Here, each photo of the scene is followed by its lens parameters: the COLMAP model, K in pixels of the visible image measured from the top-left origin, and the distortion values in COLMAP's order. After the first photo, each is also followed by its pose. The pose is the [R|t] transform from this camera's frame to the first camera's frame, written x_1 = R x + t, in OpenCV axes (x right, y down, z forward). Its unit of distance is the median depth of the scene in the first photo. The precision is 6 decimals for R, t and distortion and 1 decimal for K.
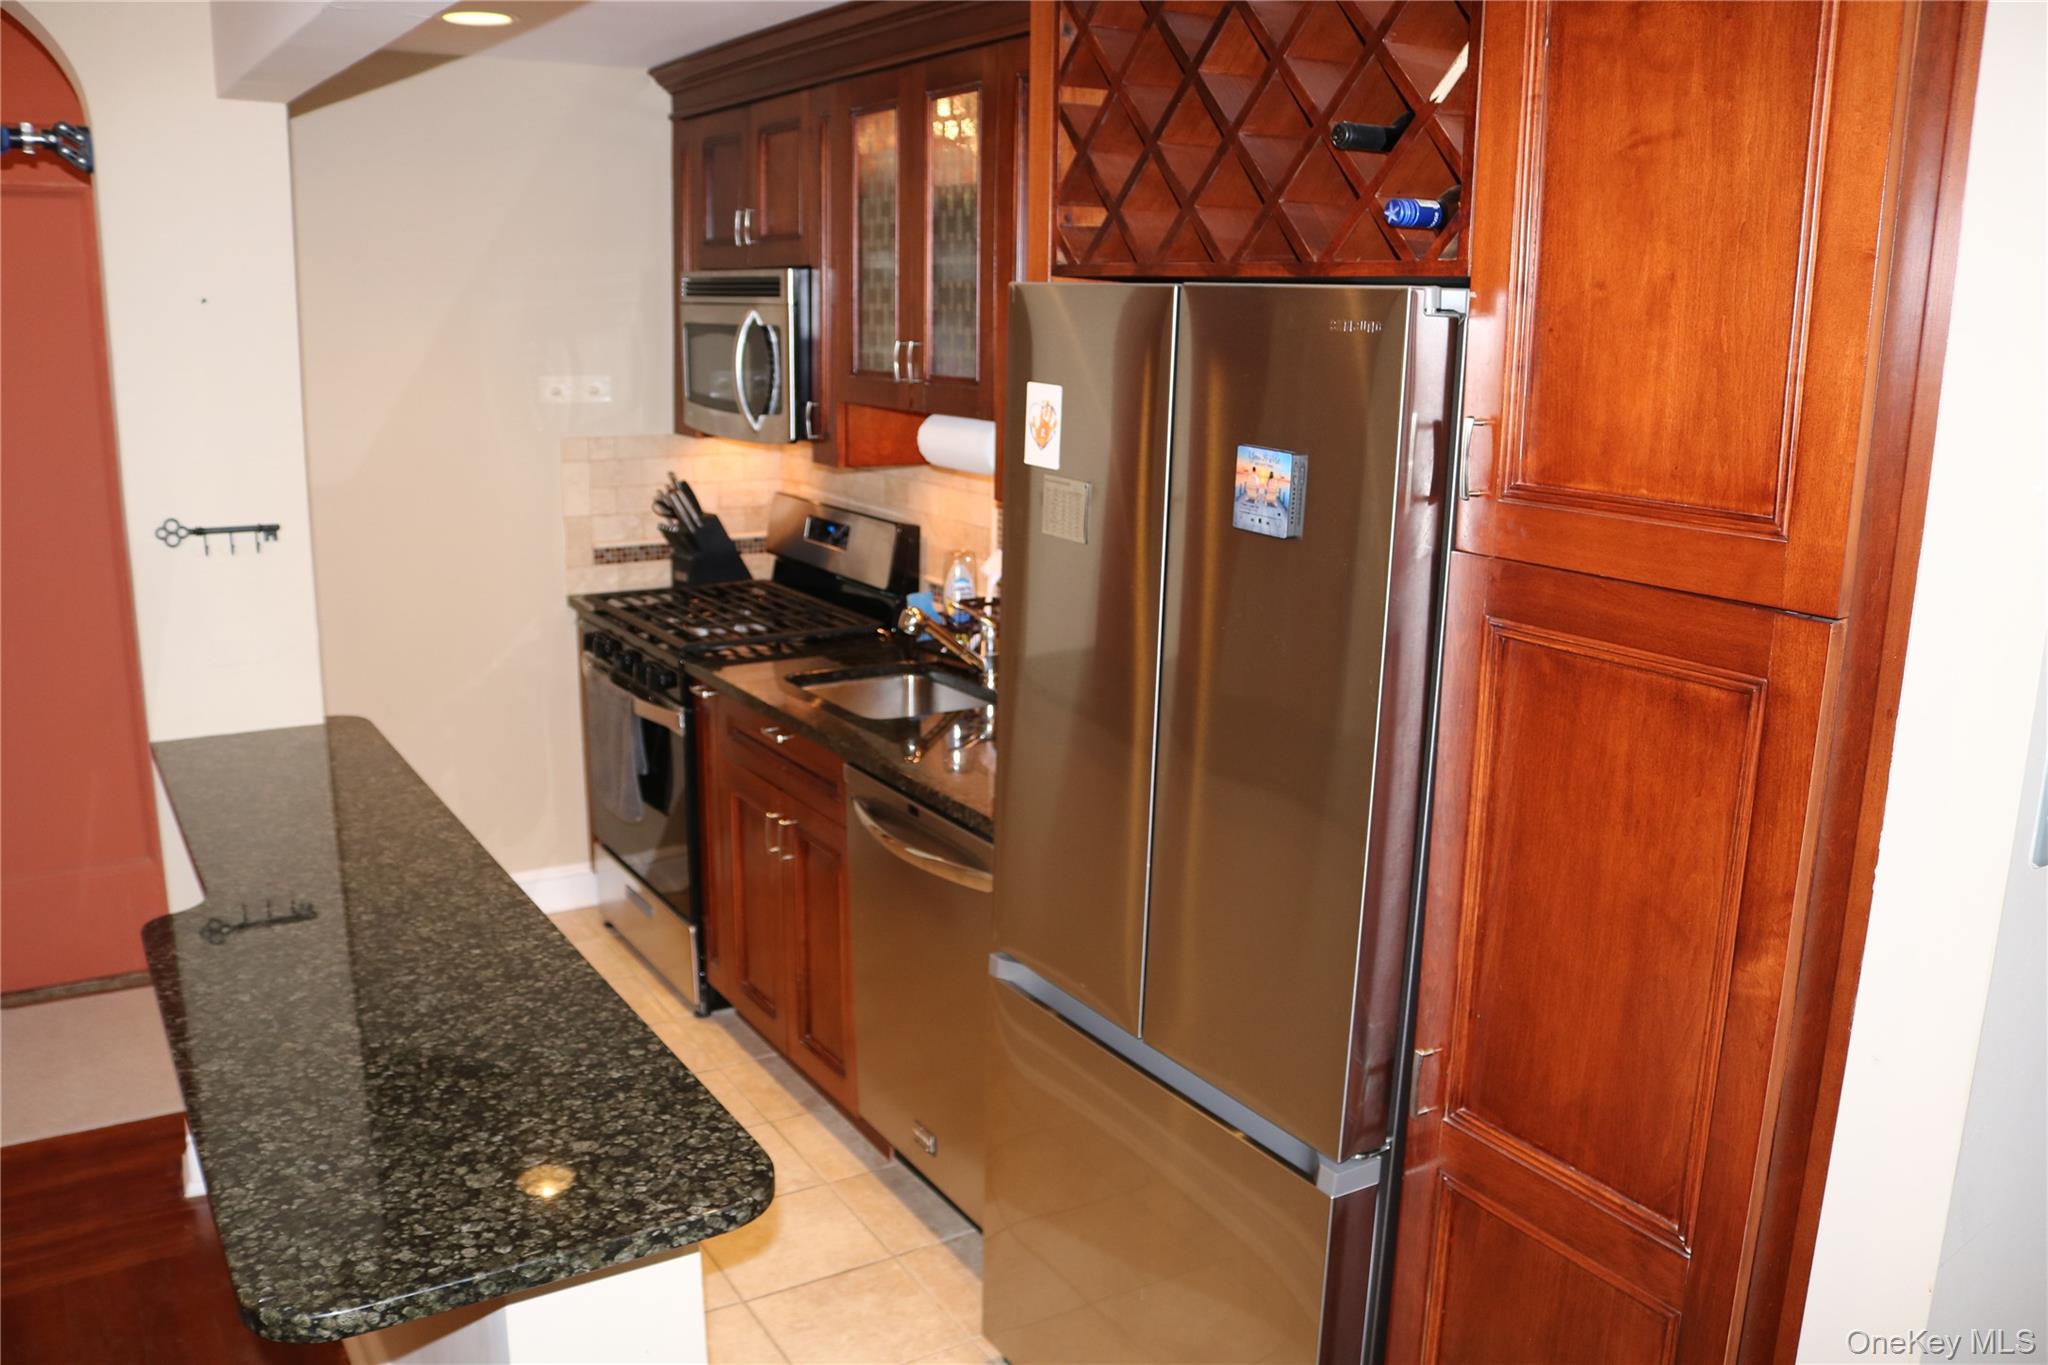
lens RADIAL K [[1660.0, 0, 963.5], [0, 1660.0, 684.1], [0, 0, 1]] dist [-0.113479, 0.153290]
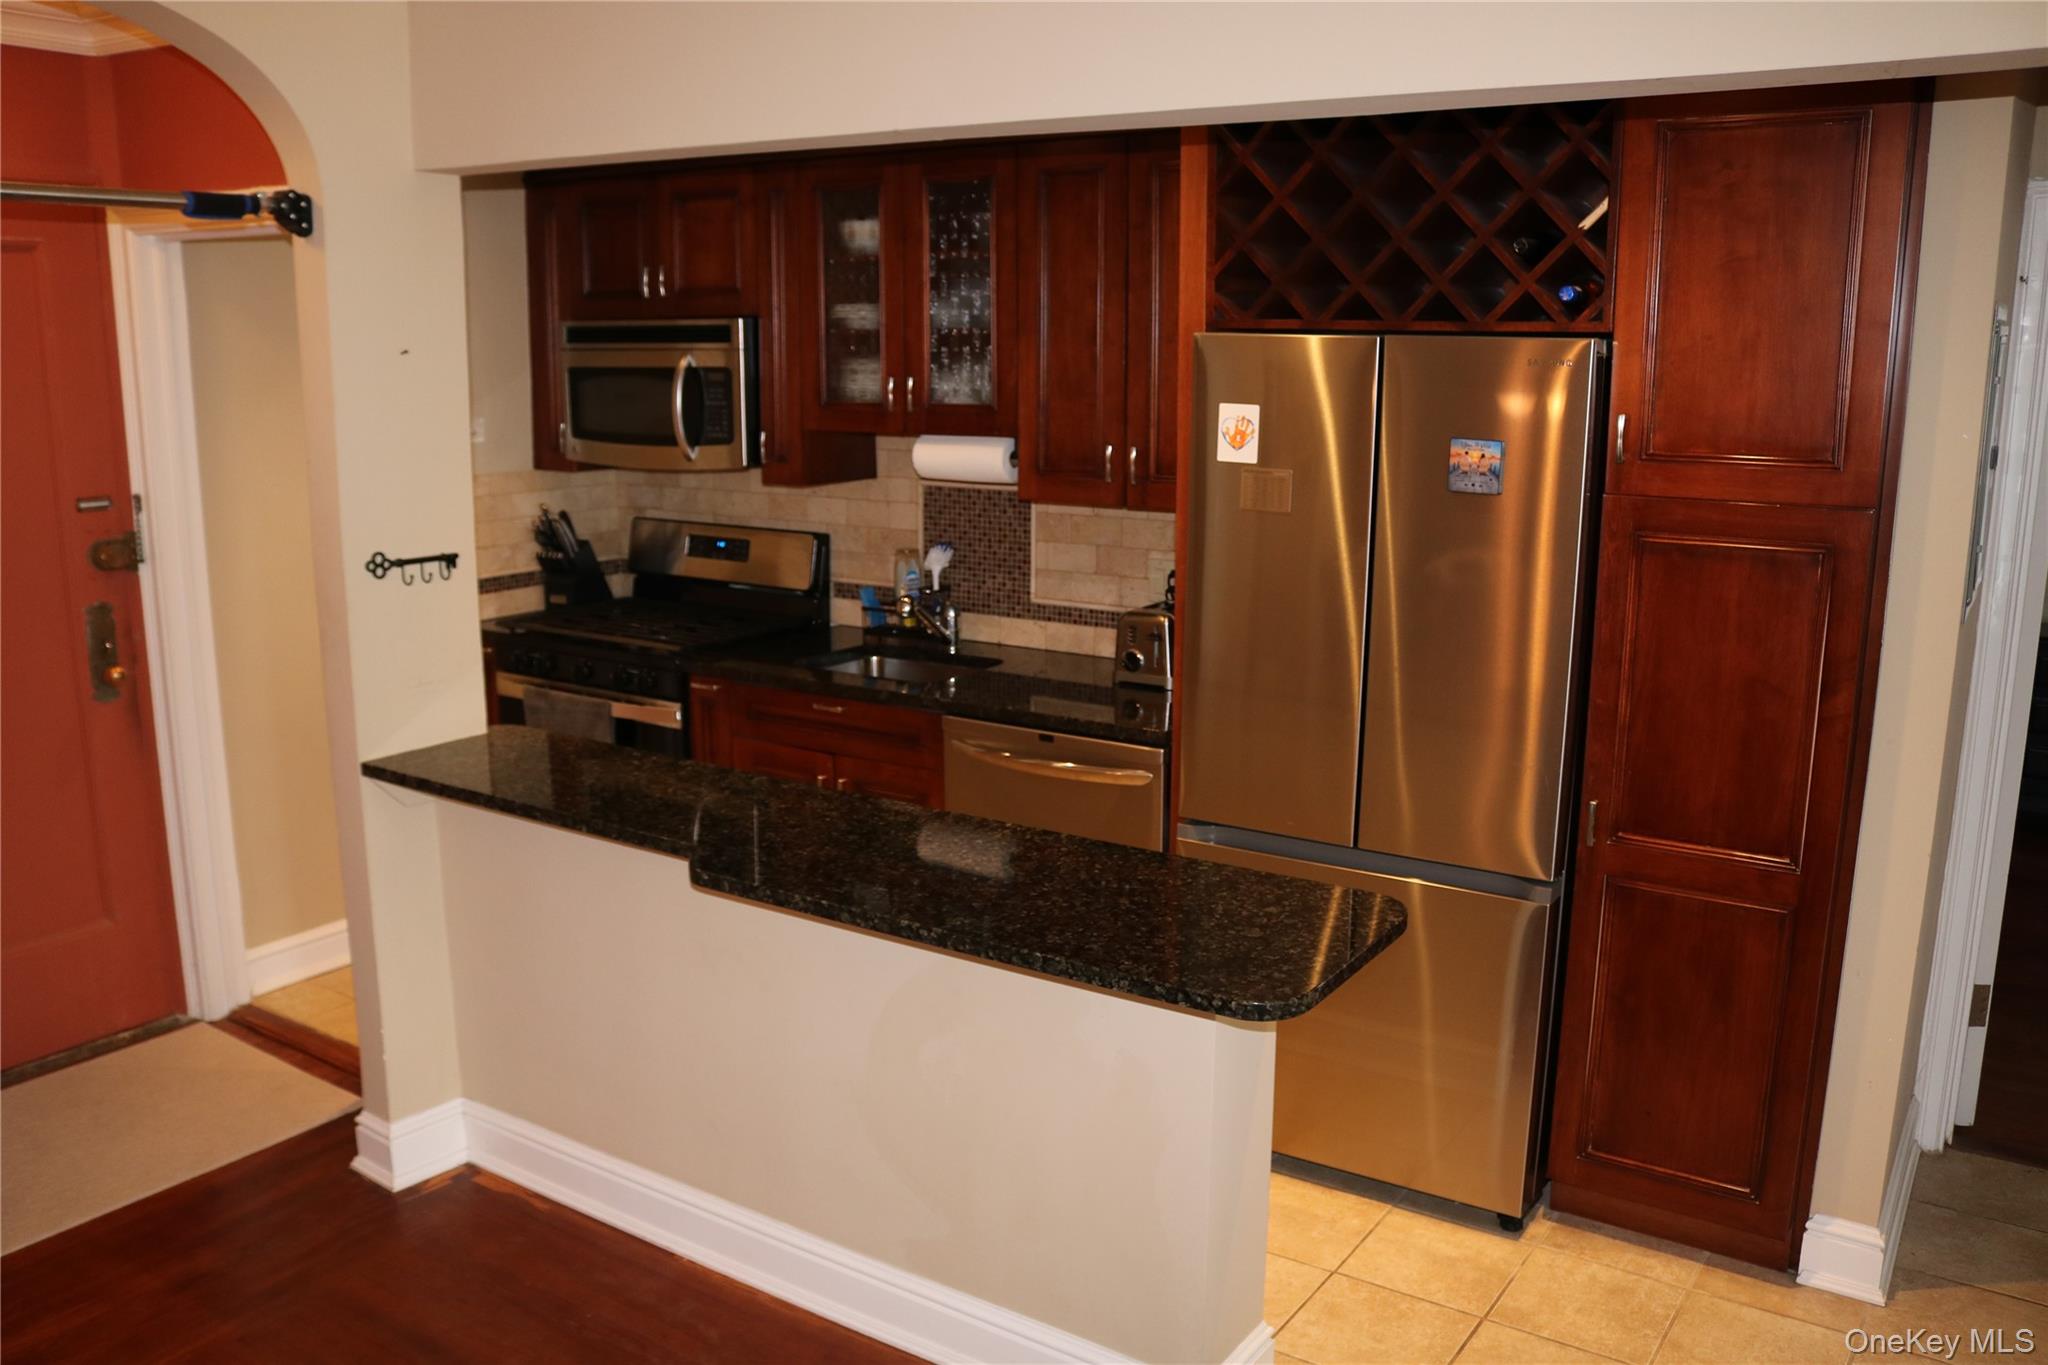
lens RADIAL K [[1660.0, 0, 963.5], [0, 1660.0, 684.1], [0, 0, 1]] dist [-0.113479, 0.153290]
pose [[0.905919, -0.096662, 0.412271, -0.684595], [0.104603, 0.994509, 0.003321, 0.025987], [-0.410328, 0.040117, 0.911055, -0.170187]]
